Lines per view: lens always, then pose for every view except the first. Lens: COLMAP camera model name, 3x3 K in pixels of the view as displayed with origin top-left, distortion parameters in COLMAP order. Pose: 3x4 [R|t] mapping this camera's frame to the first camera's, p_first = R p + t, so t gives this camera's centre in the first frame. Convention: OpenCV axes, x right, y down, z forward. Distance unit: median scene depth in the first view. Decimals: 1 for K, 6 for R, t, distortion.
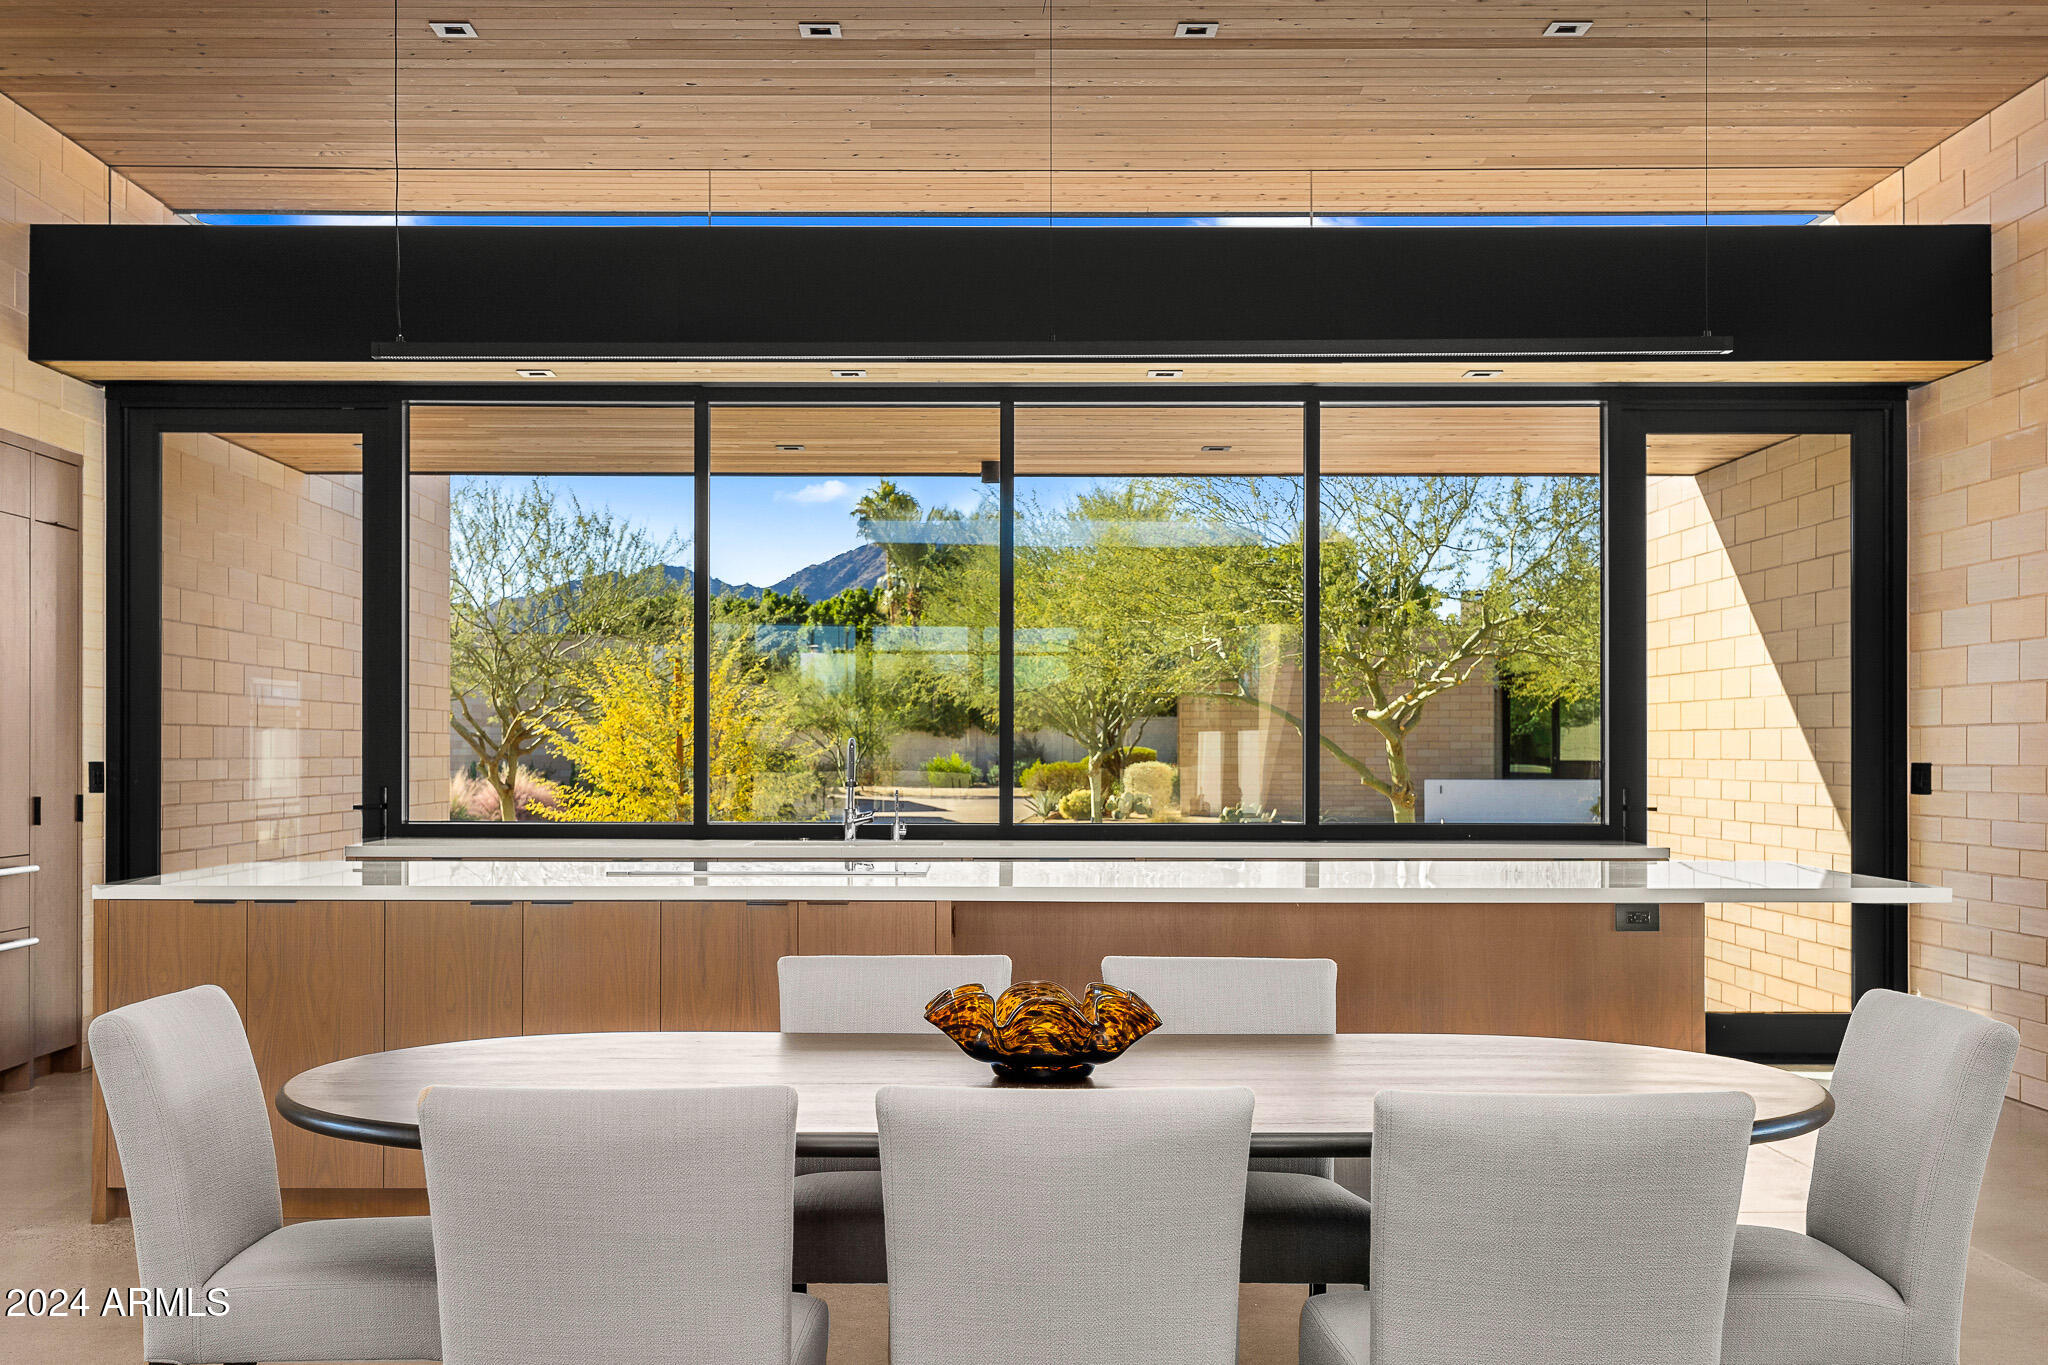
lens RADIAL K [[2156.4, 0, 1018.2], [0, 2156.4, 816.9], [0, 0, 1]] dist [0.055463, -0.004796]
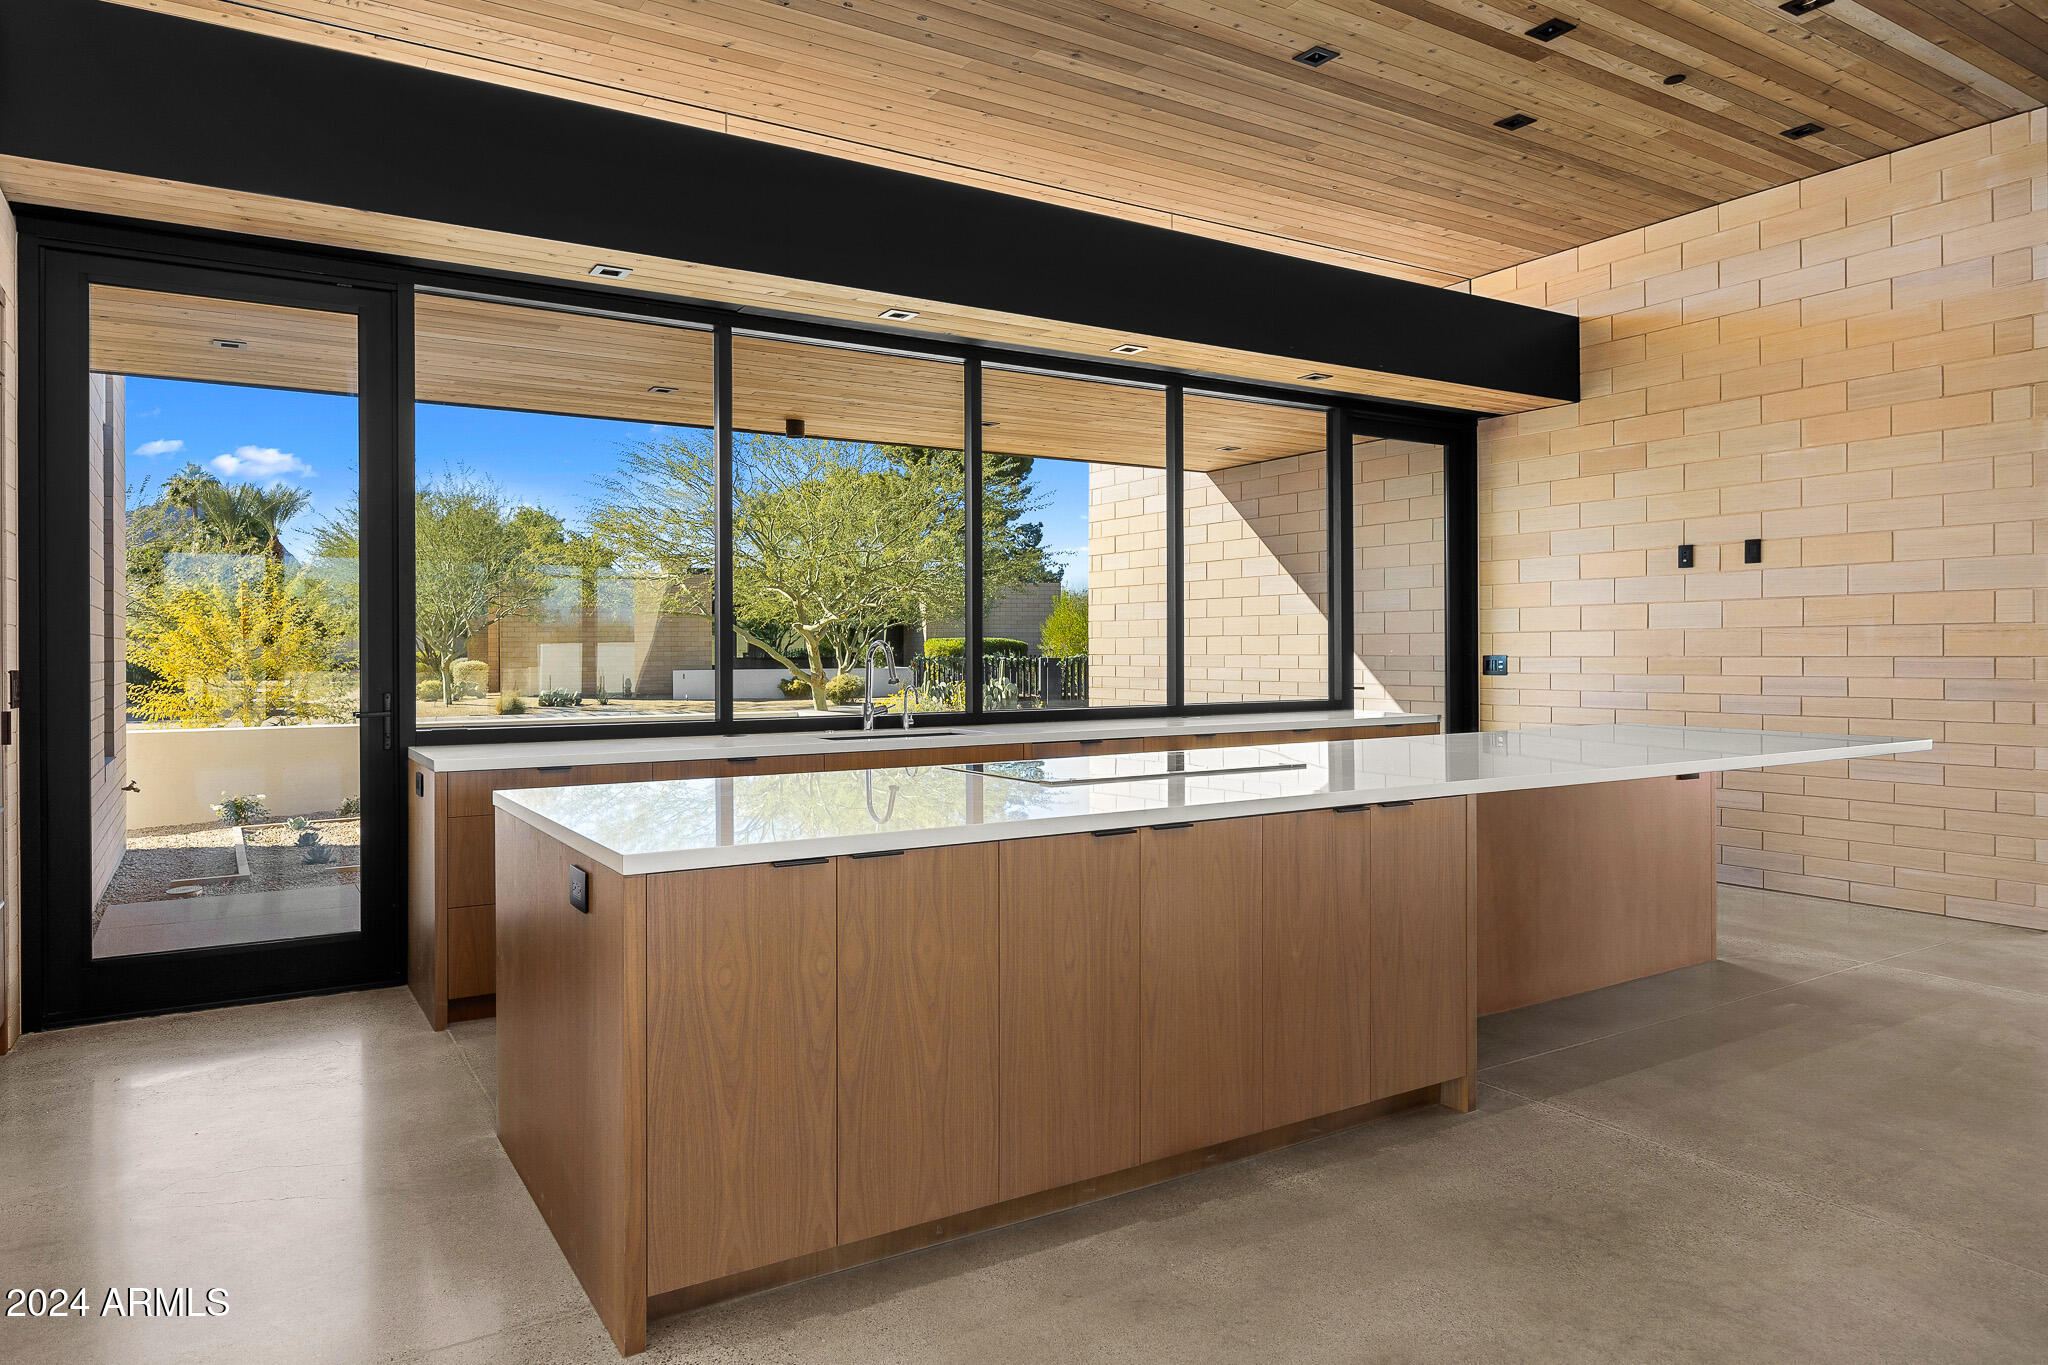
lens RADIAL K [[1253.5, 0, 1035.0], [0, 1253.5, 650.7], [0, 0, 1]] dist [-0.003953, -0.003522]
pose [[0.856242, -0.004067, 0.516559, -0.145235], [0.020551, 0.999446, -0.026195, -0.004920], [-0.516166, 0.033045, 0.855851, 0.170831]]
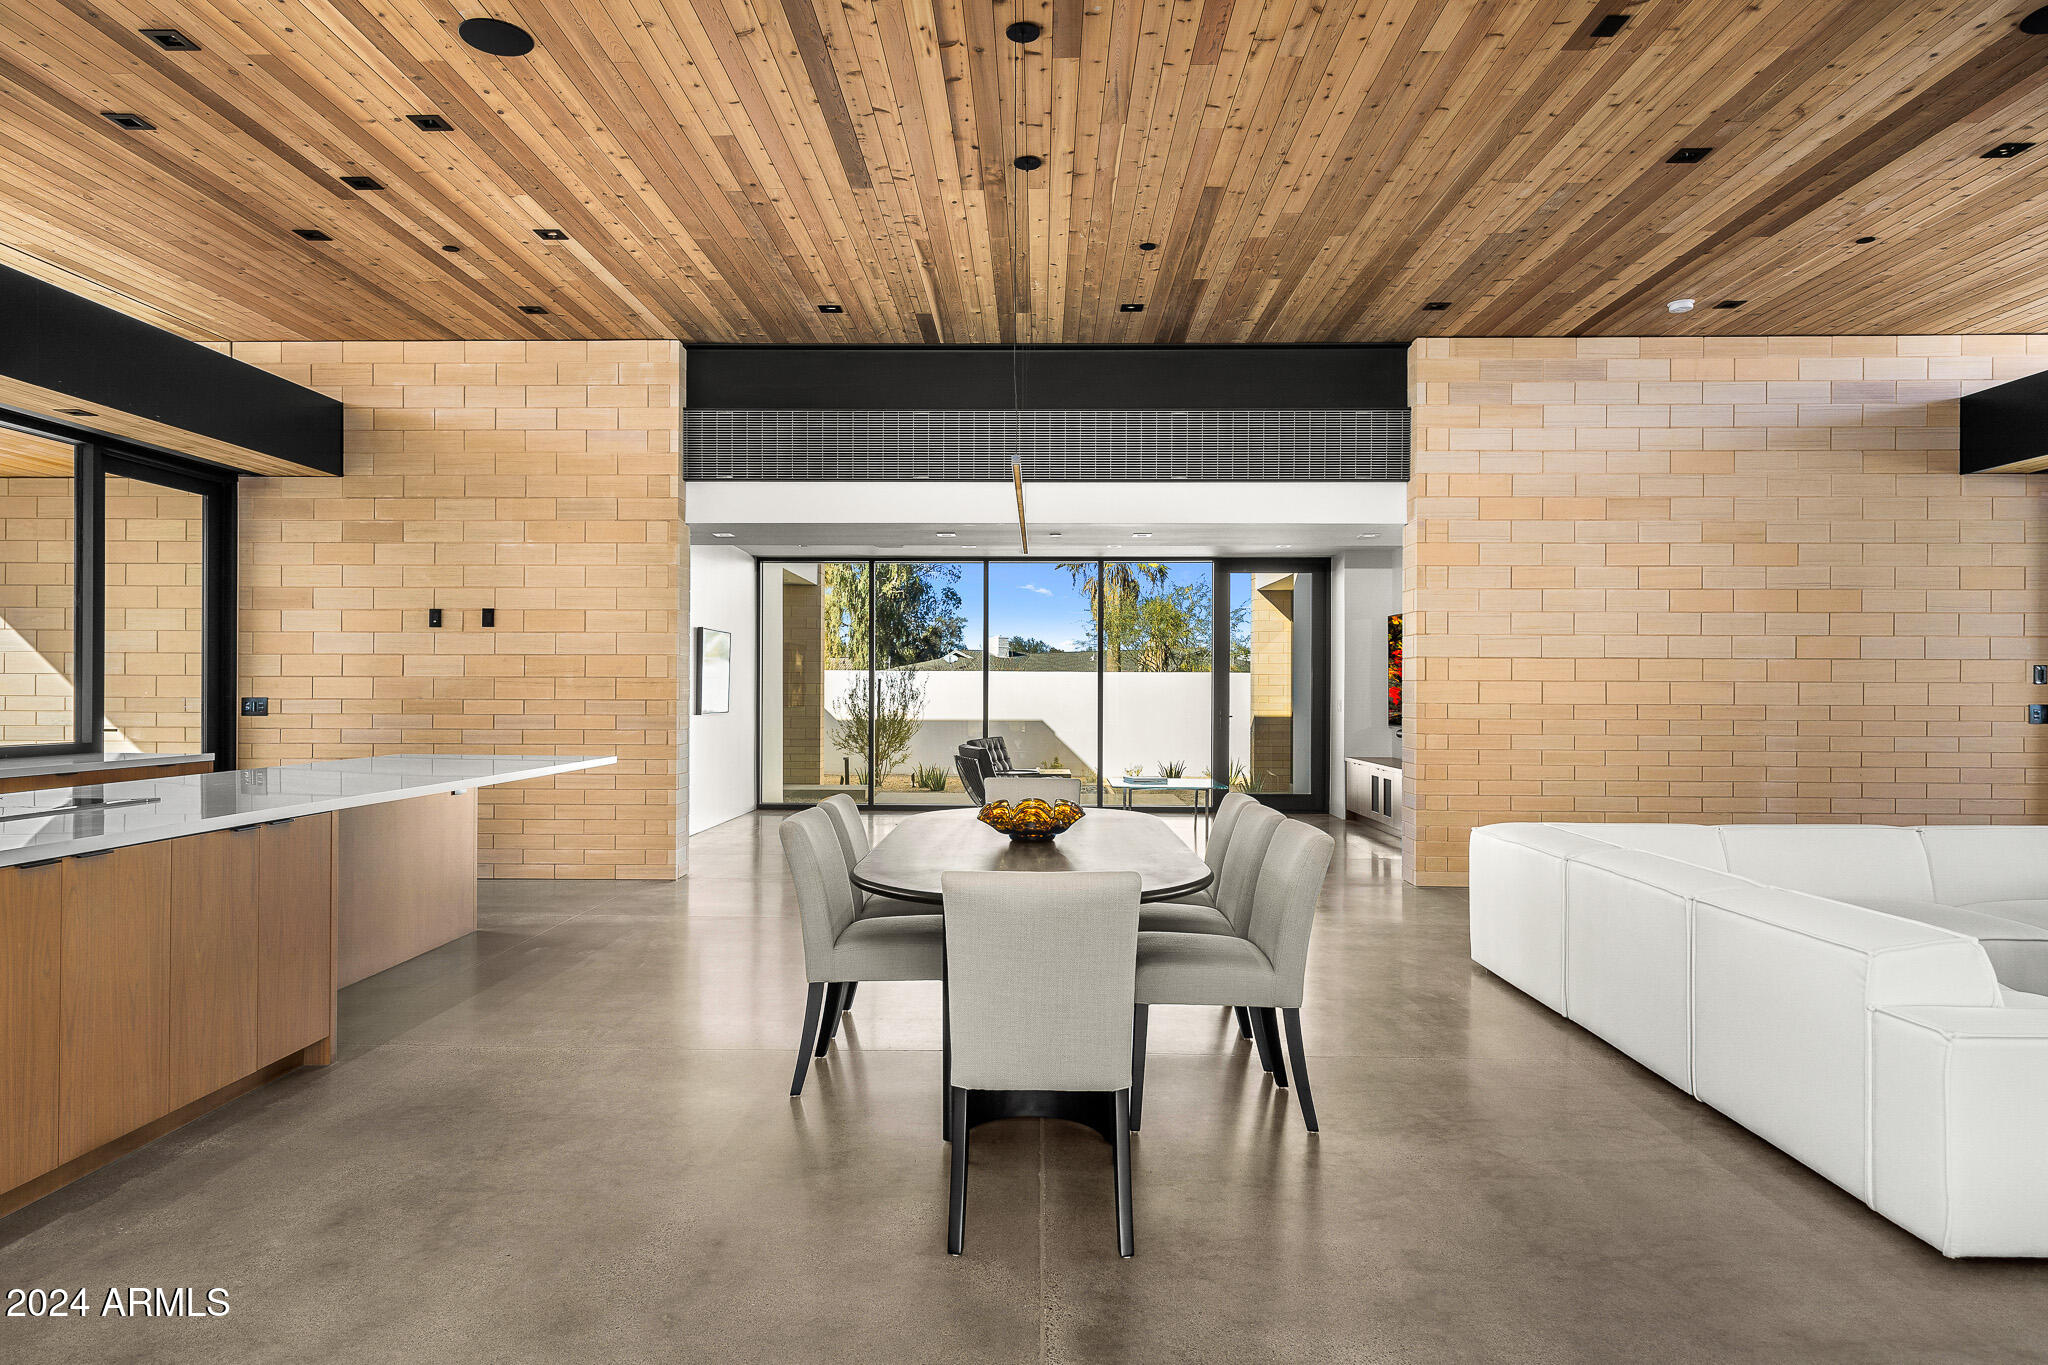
lens RADIAL K [[1186.6, 0, 995.2], [0, 1186.6, 692.8], [0, 0, 1]] dist [0.006734, 0.001620]
pose [[0.051230, -0.000958, 0.998686, -0.206162], [0.026618, 0.999646, -0.000406, -0.005650], [-0.998332, 0.026604, 0.051237, 0.162960]]
